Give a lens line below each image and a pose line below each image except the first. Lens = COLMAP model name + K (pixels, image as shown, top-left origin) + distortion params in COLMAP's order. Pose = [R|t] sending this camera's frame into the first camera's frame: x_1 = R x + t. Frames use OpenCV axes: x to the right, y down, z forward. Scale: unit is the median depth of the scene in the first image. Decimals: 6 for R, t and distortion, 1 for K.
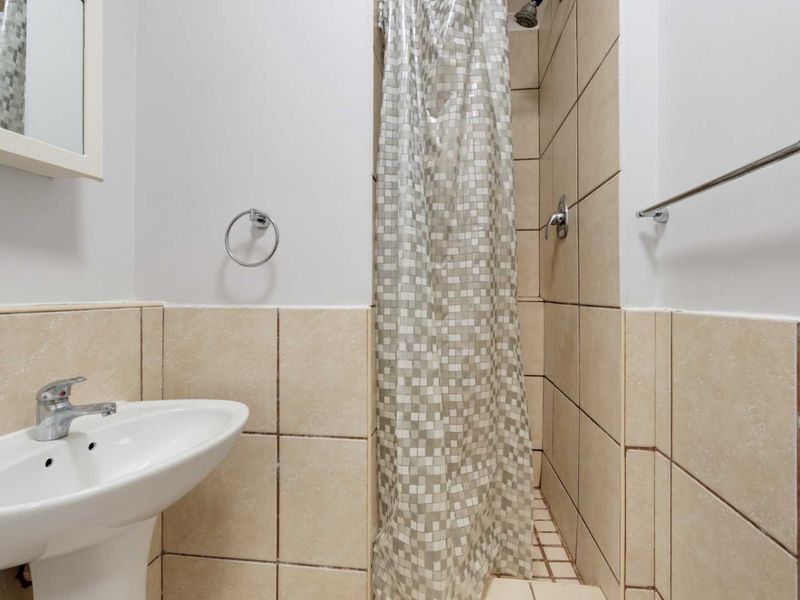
lens RADIAL K [[402.5, 0, 402.8], [0, 402.5, 291.8], [0, 0, 1]] dist [-0.006515, -0.000788]
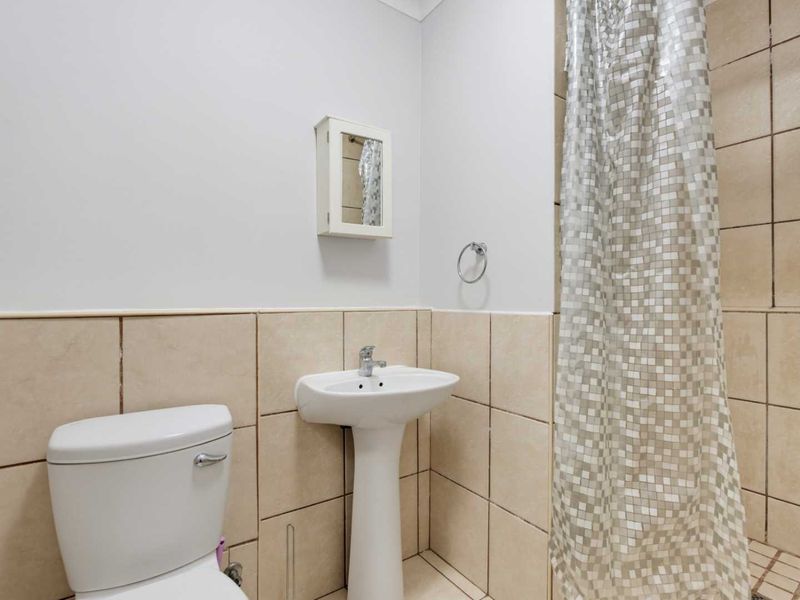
lens RADIAL K [[402.5, 0, 399.2], [0, 402.5, 302.6], [0, 0, 1]] dist [-0.006515, -0.000788]
pose [[0.656072, 0.000976, -0.754698, 0.511602], [-0.000336, 0.999999, 0.001001, 0.003870], [0.754698, -0.000403, 0.656072, -0.119098]]
